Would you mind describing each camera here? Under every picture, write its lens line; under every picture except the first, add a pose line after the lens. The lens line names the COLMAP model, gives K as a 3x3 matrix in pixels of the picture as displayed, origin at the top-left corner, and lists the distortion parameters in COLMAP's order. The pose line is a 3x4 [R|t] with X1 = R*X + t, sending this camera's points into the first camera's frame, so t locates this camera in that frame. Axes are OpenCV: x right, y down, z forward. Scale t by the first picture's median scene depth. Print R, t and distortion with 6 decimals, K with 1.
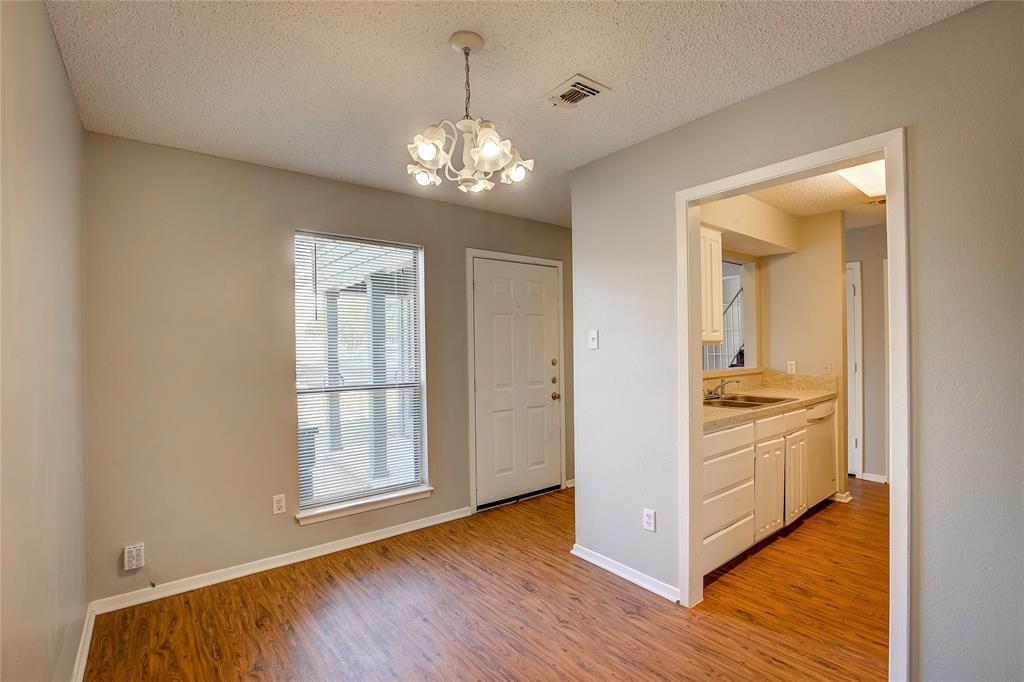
lens RADIAL K [[467.7, 0, 514.5], [0, 467.7, 343.4], [0, 0, 1]] dist [-0.035188, 0.005963]
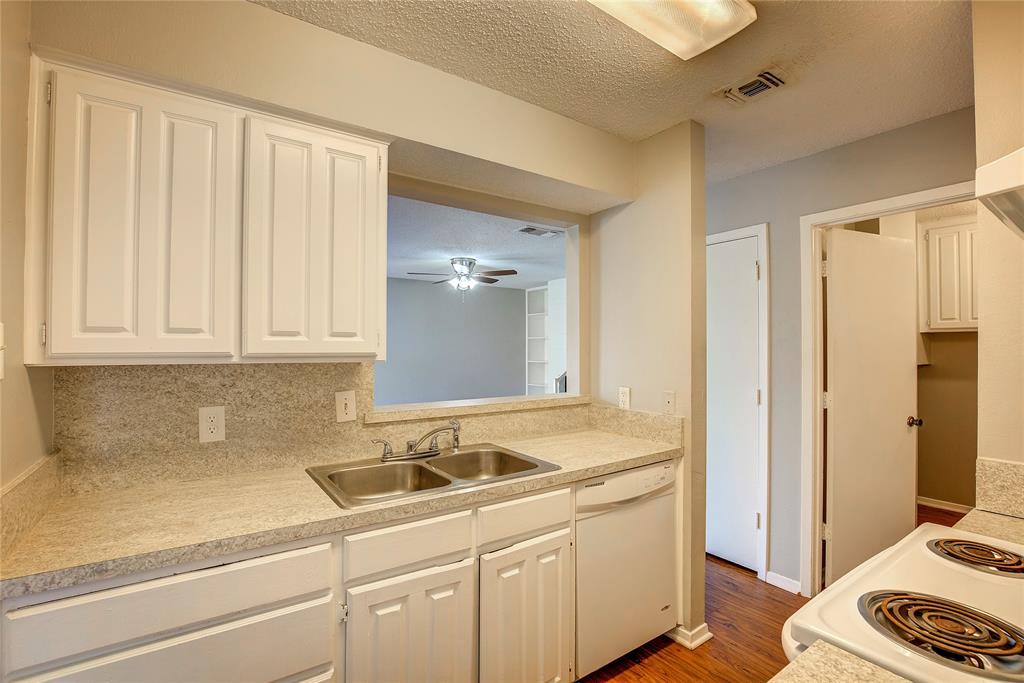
lens RADIAL K [[467.7, 0, 514.5], [0, 467.7, 343.9], [0, 0, 1]] dist [-0.035188, 0.005963]
pose [[0.997902, 0.010195, -0.063929, 0.530063], [-0.010625, 0.999923, -0.006385, -0.012489], [0.063859, 0.007051, 0.997934, 0.422855]]
